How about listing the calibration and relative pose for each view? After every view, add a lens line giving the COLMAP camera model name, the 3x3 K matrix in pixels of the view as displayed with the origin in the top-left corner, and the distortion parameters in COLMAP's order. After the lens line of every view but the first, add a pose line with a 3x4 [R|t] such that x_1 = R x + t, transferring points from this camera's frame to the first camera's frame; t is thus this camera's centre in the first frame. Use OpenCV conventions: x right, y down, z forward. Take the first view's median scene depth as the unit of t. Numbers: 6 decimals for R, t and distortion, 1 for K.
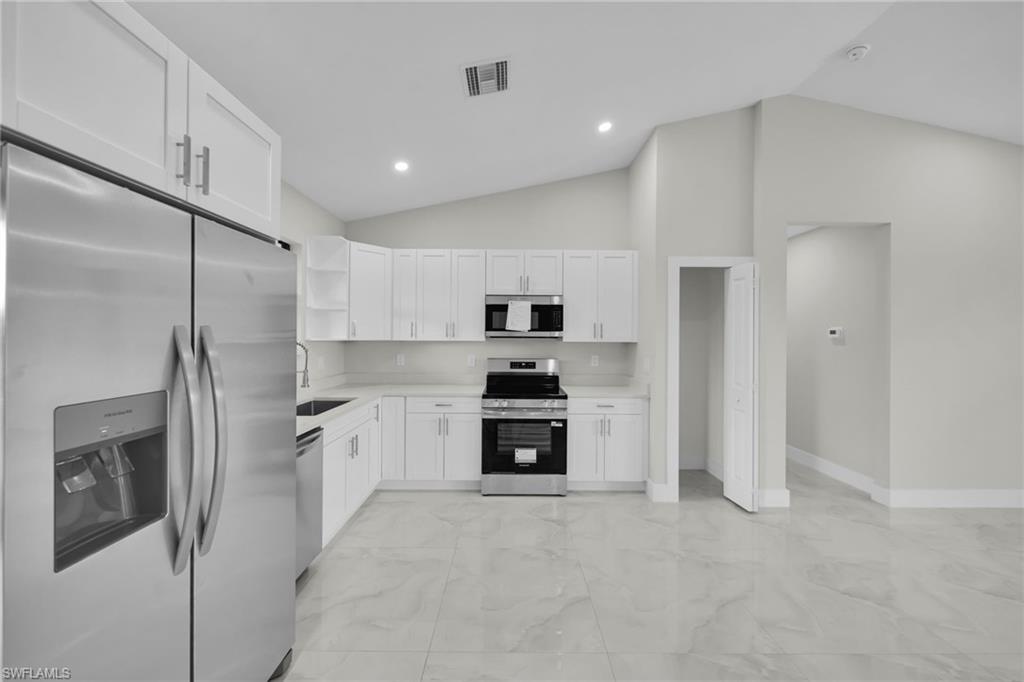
lens RADIAL K [[362.8, 0, 510.5], [0, 362.8, 333.5], [0, 0, 1]] dist [-0.002649, -0.000541]
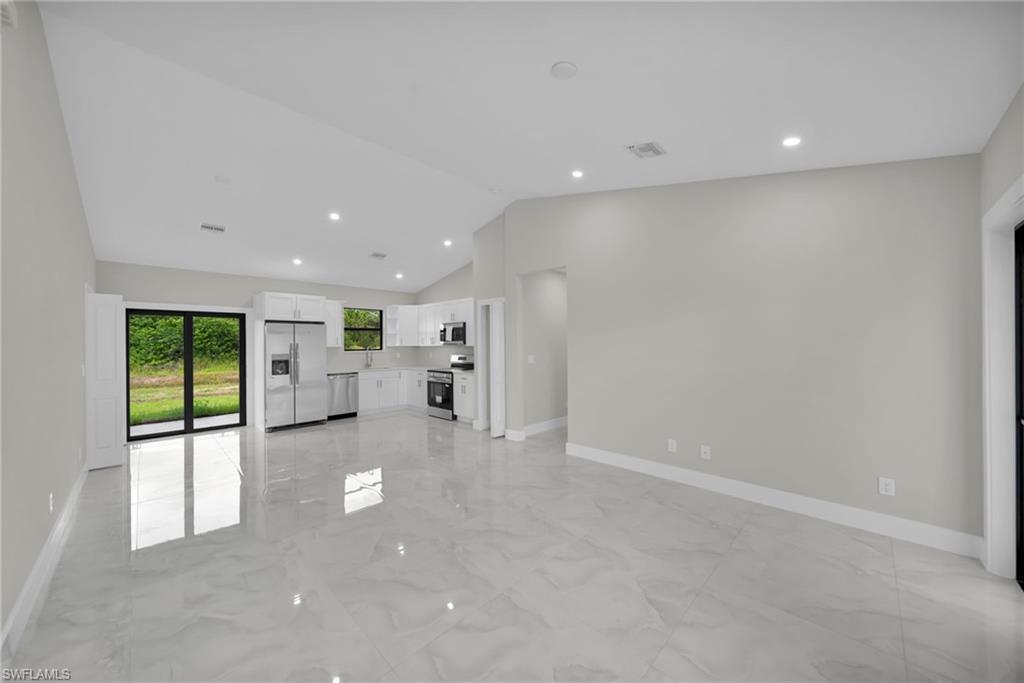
lens RADIAL K [[362.8, 0, 510.7], [0, 362.8, 341.8], [0, 0, 1]] dist [-0.002649, -0.000541]
pose [[0.712667, -0.015599, -0.701329, 1.794731], [0.017902, 0.999832, -0.004046, 0.012917], [0.701274, -0.009672, 0.712826, -0.222016]]
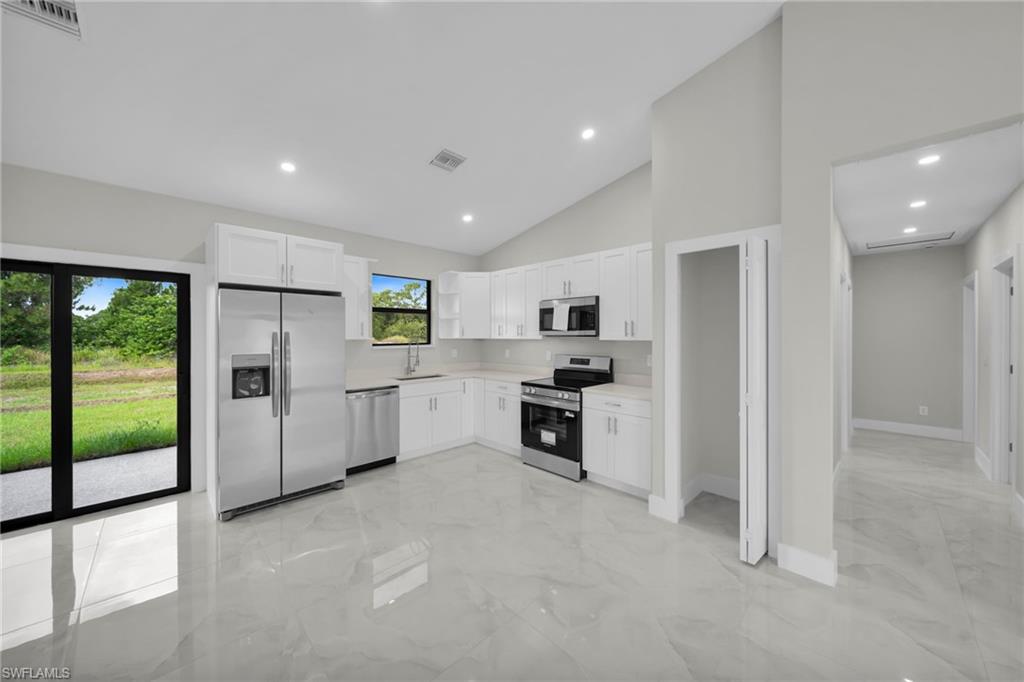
lens RADIAL K [[362.8, 0, 508.4], [0, 362.8, 334.2], [0, 0, 1]] dist [-0.002649, -0.000541]
pose [[0.695842, -0.008369, -0.718146, 0.764729], [0.010516, 0.999944, -0.001463, 0.005250], [0.718118, -0.006534, 0.695891, 0.096799]]
